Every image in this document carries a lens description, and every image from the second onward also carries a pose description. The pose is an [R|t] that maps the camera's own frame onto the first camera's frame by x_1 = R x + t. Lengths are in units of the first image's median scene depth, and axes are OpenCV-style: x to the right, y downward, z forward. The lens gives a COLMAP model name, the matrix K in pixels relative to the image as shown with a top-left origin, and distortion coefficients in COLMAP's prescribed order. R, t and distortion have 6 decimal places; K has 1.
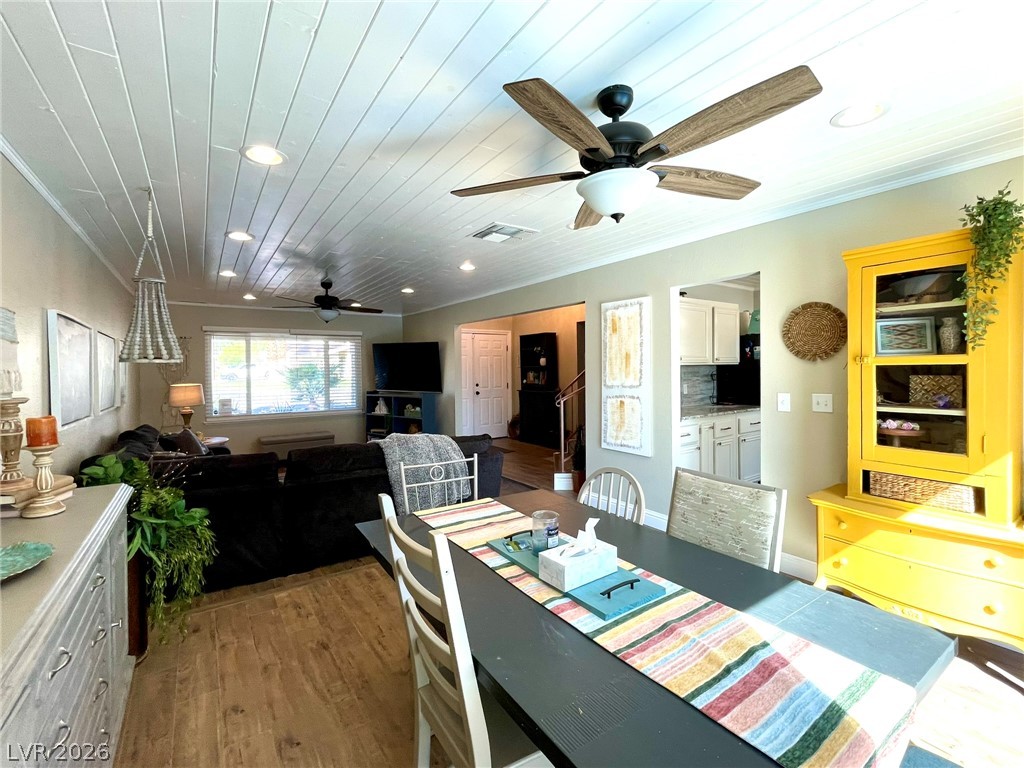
lens RADIAL K [[451.8, 0, 512.4], [0, 451.8, 377.5], [0, 0, 1]] dist [-0.000018, 0.000000]
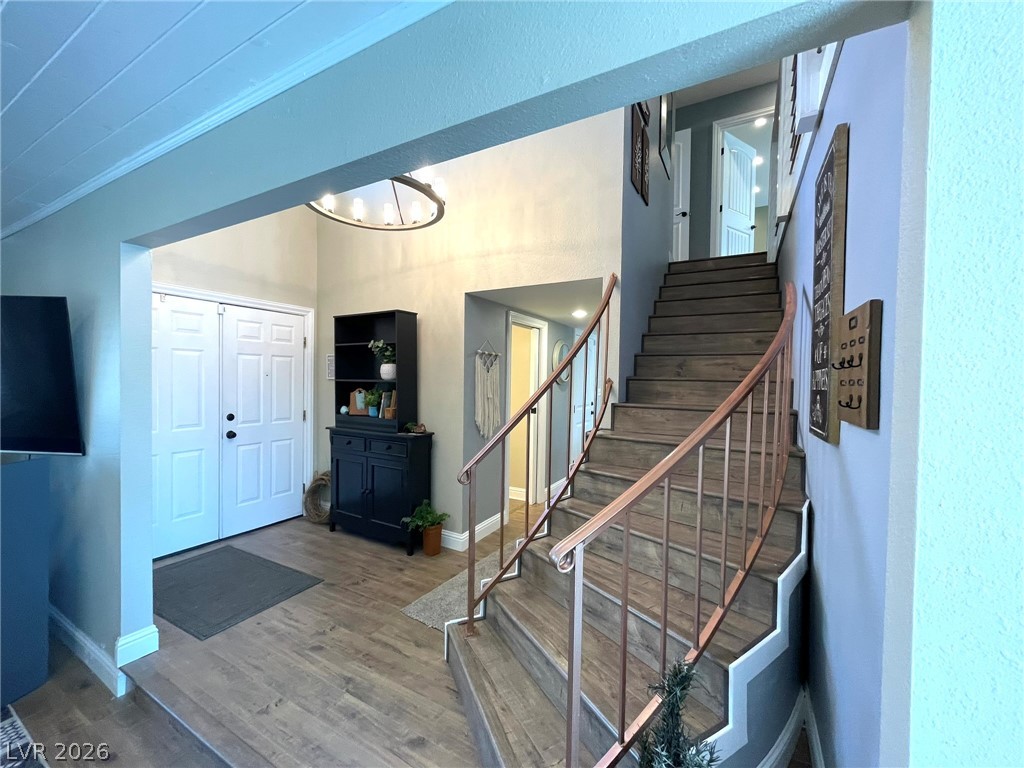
lens RADIAL K [[413.4, 0, 514.8], [0, 413.4, 389.9], [0, 0, 1]] dist [-0.001299, -0.000081]
pose [[0.896772, 0.015172, 0.442234, -0.004942], [-0.015934, 0.999871, -0.001991, -0.015187], [-0.442207, -0.005261, 0.896898, 0.504965]]
